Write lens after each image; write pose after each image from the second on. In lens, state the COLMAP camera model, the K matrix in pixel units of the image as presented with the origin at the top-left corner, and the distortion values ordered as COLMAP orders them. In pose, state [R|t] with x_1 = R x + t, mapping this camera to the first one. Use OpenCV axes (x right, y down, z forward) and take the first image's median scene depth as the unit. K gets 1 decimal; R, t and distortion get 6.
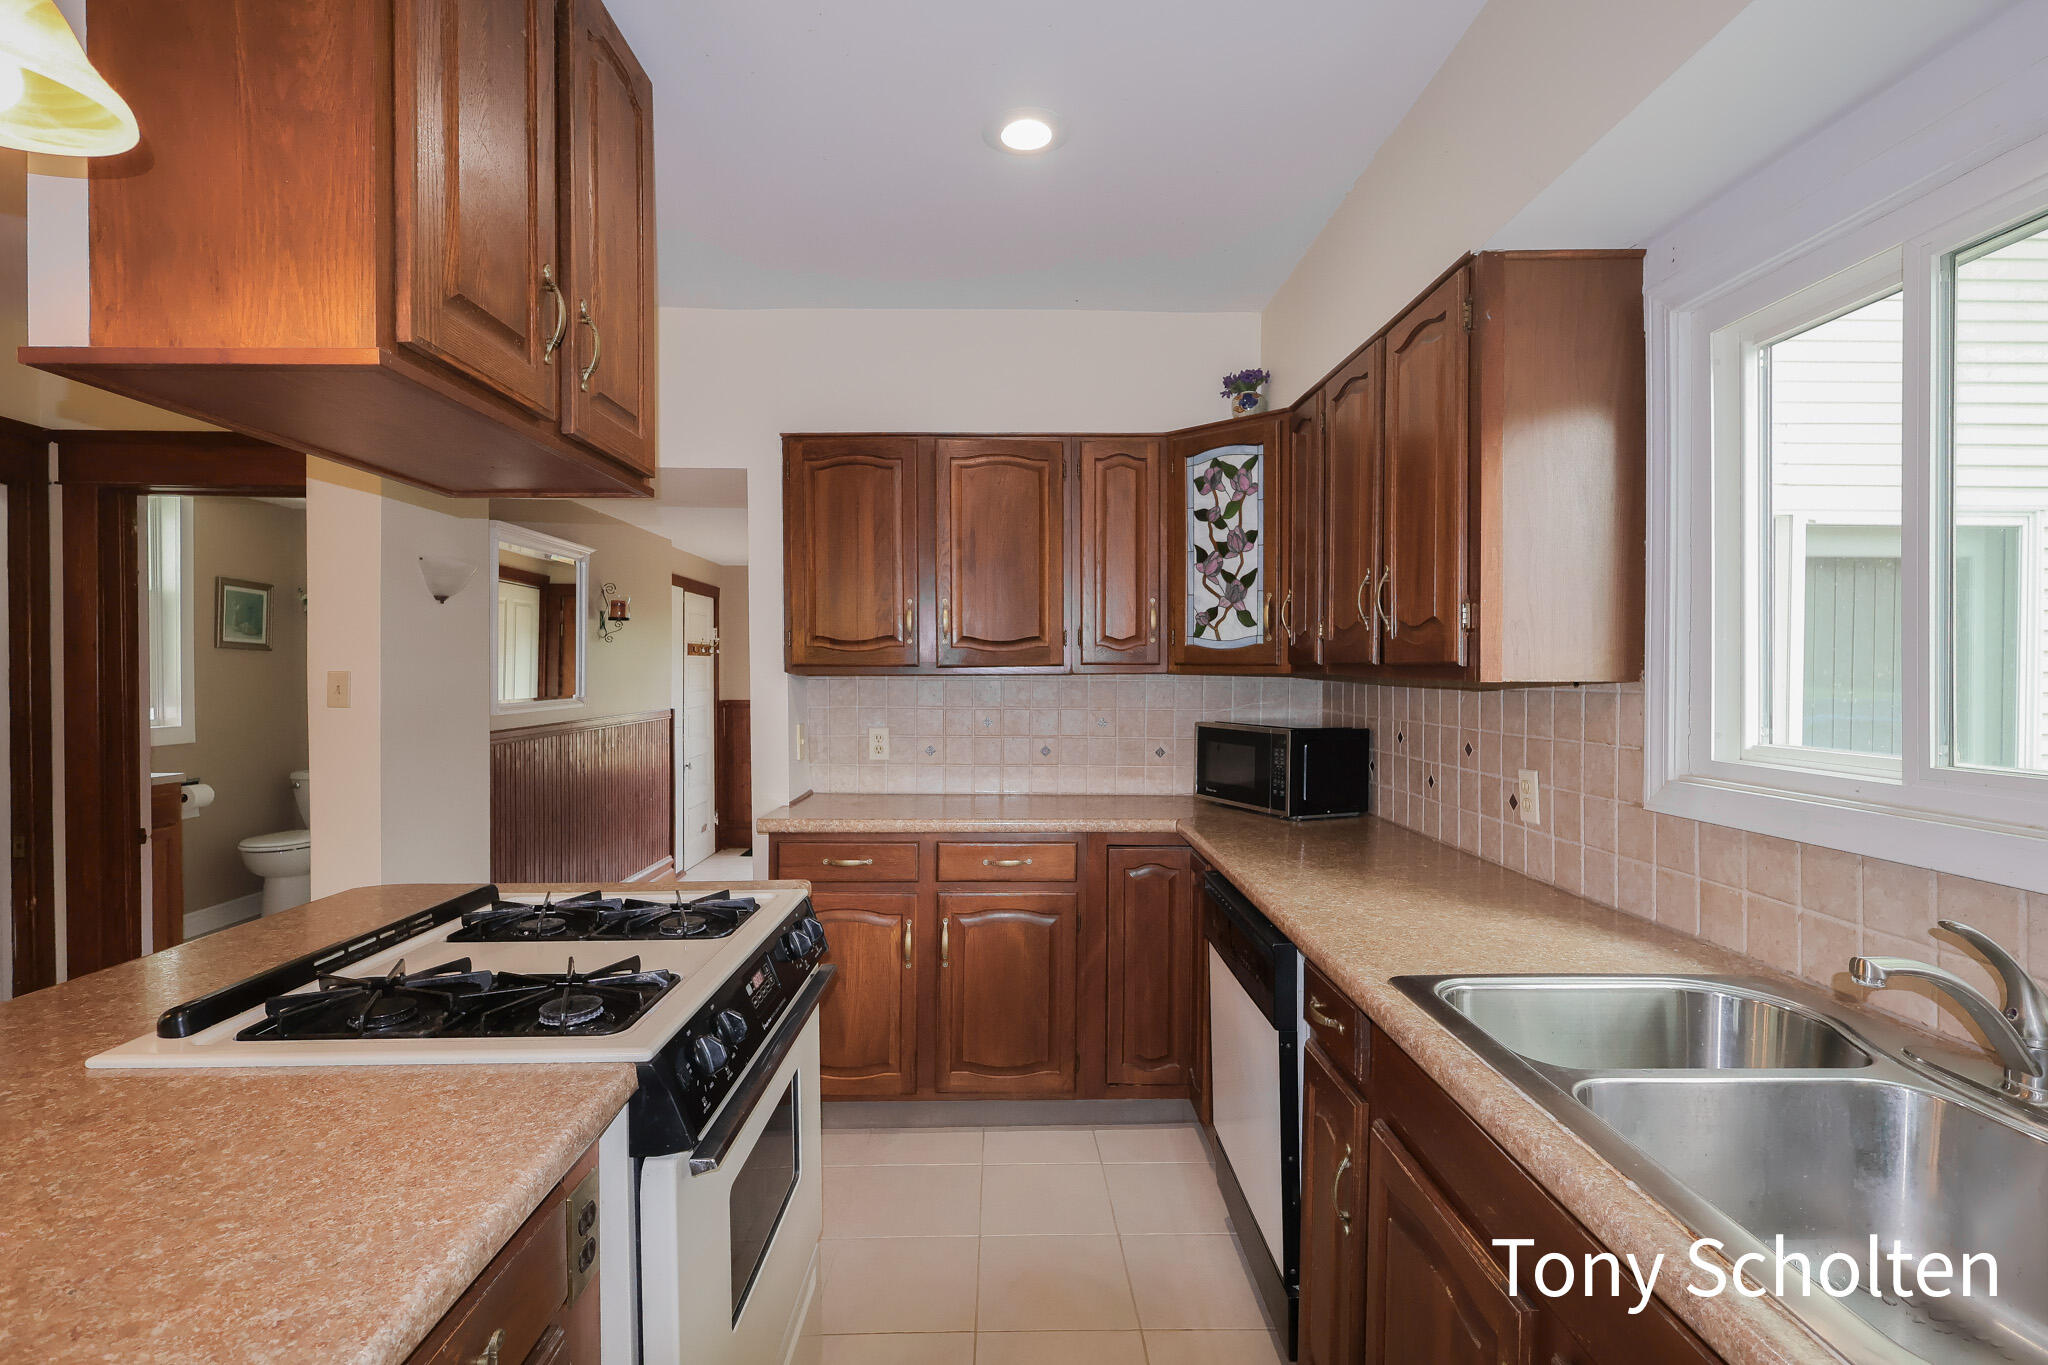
lens RADIAL K [[952.5, 0, 1024.0], [0, 952.5, 682.5], [0, 0, 1]] dist [-0.000493, -0.000093]
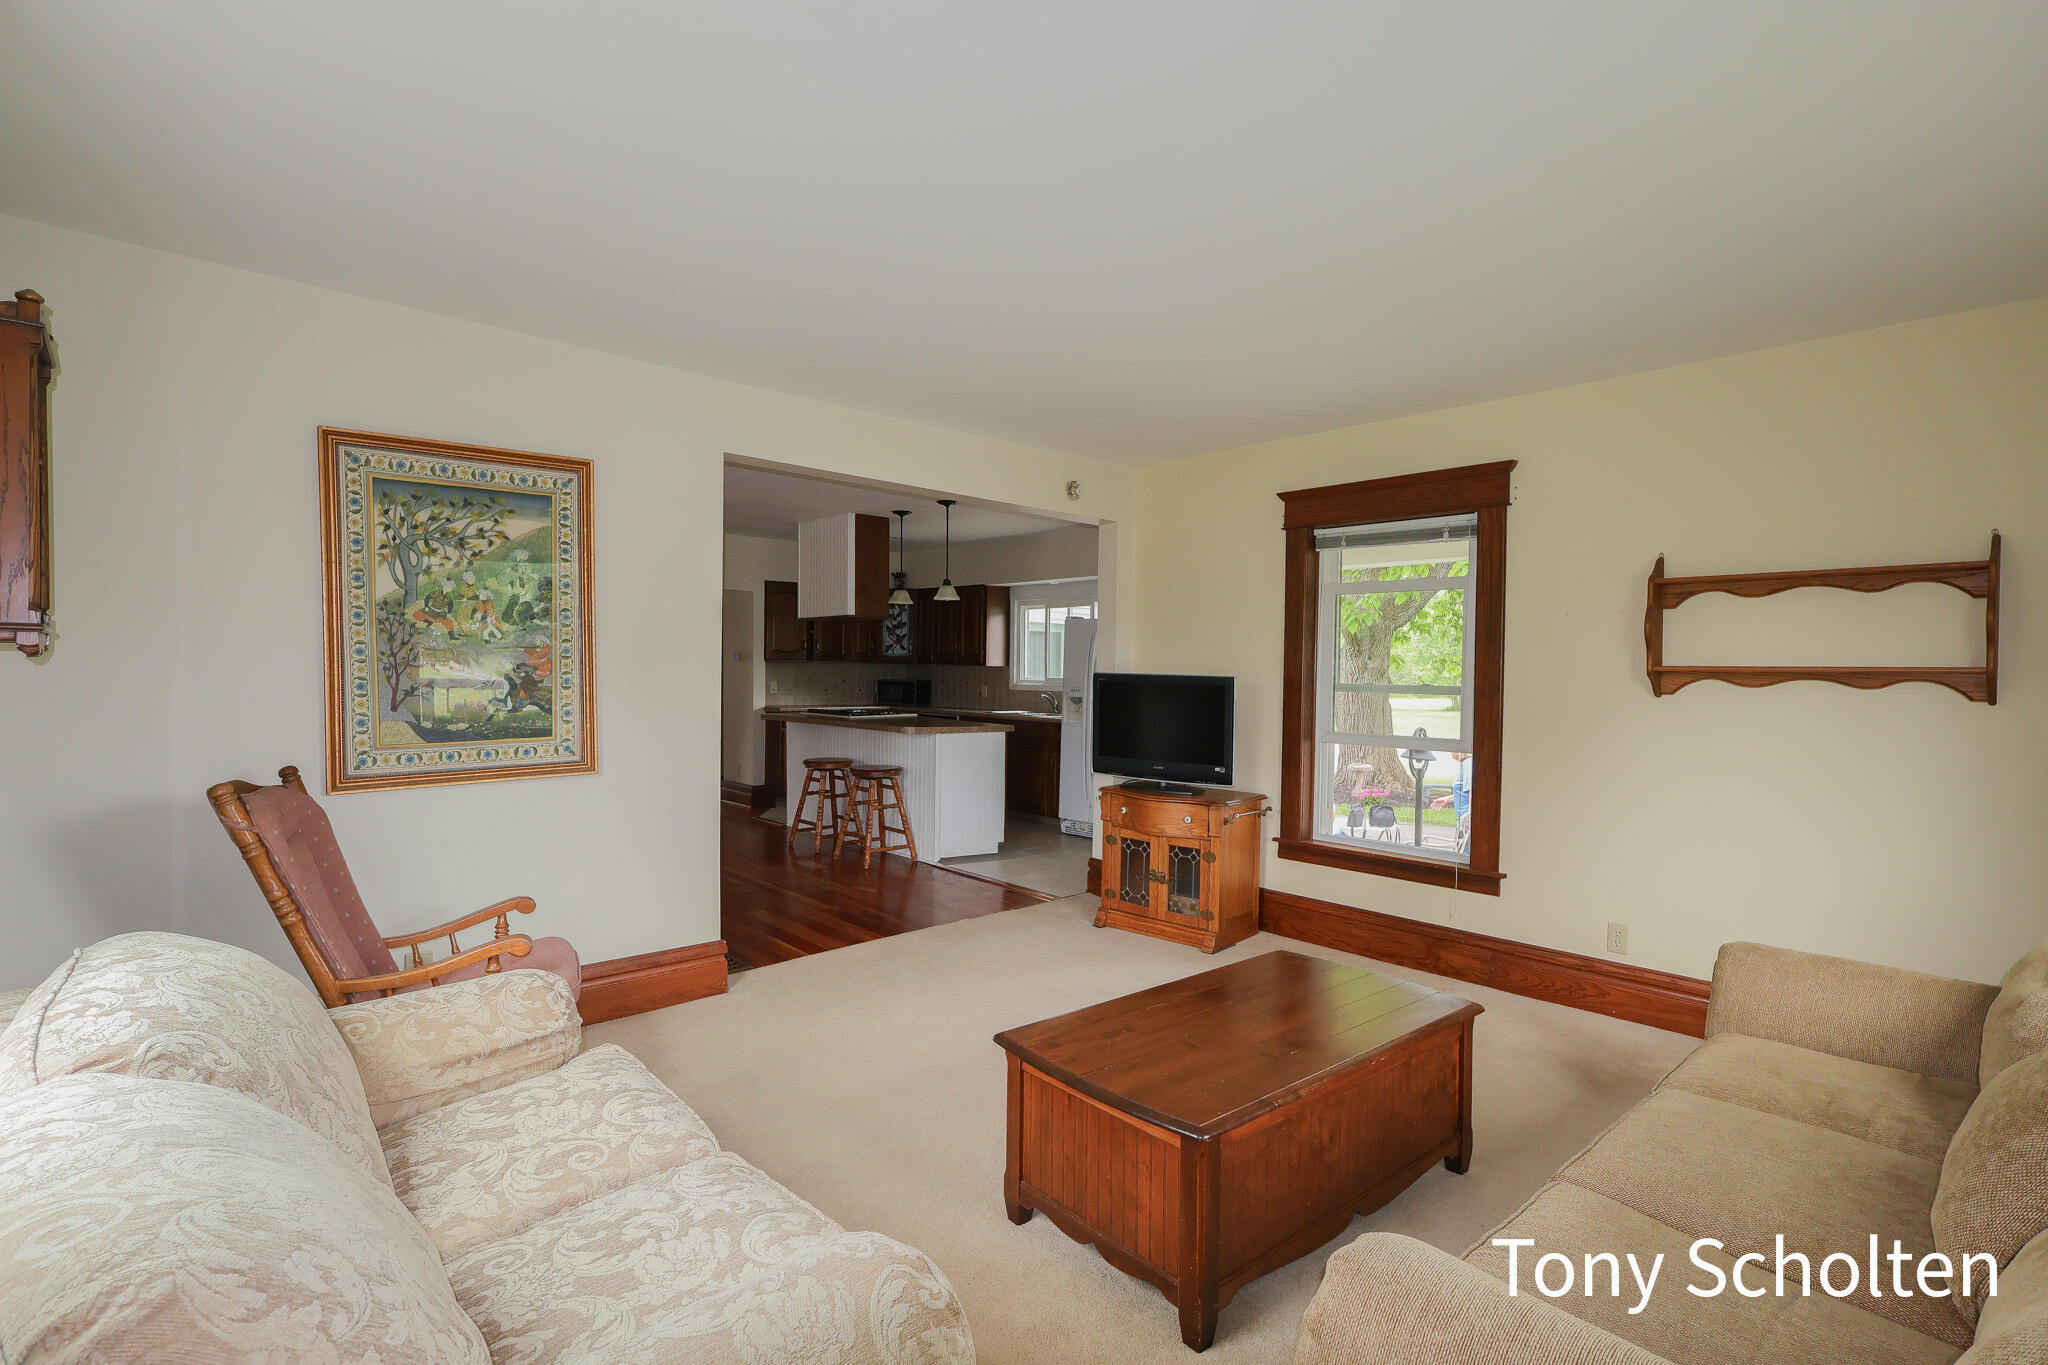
lens RADIAL K [[952.5, 0, 1024.0], [0, 952.5, 682.5], [0, 0, 1]] dist [-0.000493, -0.000093]
pose [[0.733665, -0.010548, 0.679429, -1.749103], [-0.002114, 0.999839, 0.017804, -0.003274], [-0.679508, -0.014498, 0.733525, -1.787432]]
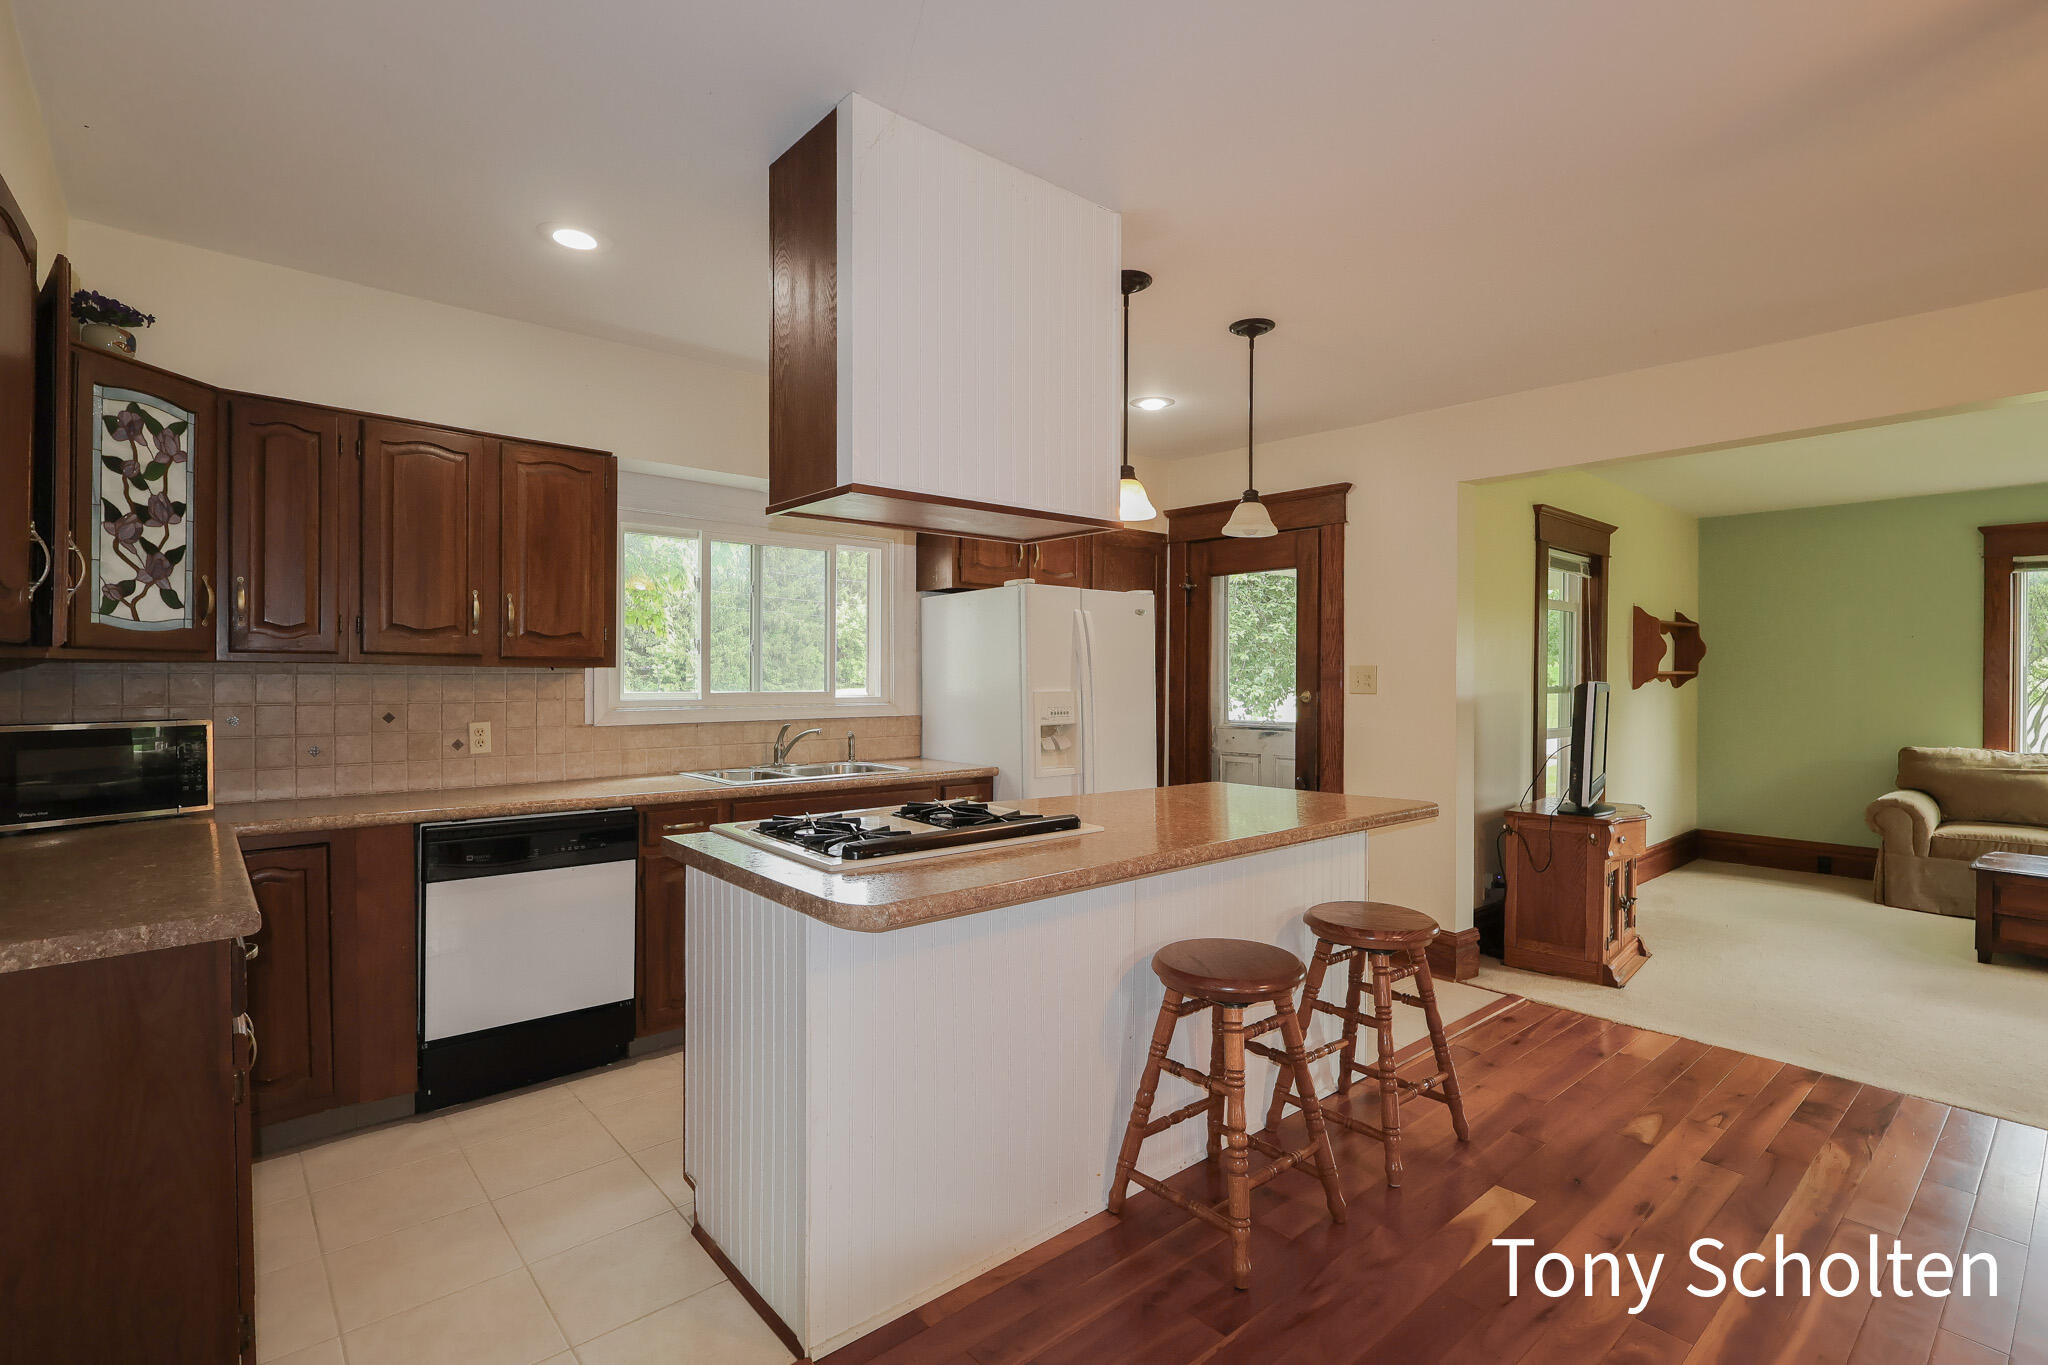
lens RADIAL K [[952.5, 0, 1024.0], [0, 952.5, 682.5], [0, 0, 1]] dist [-0.000493, -0.000093]
pose [[-0.633908, -0.011705, 0.773320, -0.944465], [0.002989, 0.999841, 0.017584, -0.002029], [-0.773403, 0.013459, -0.633772, 0.928784]]
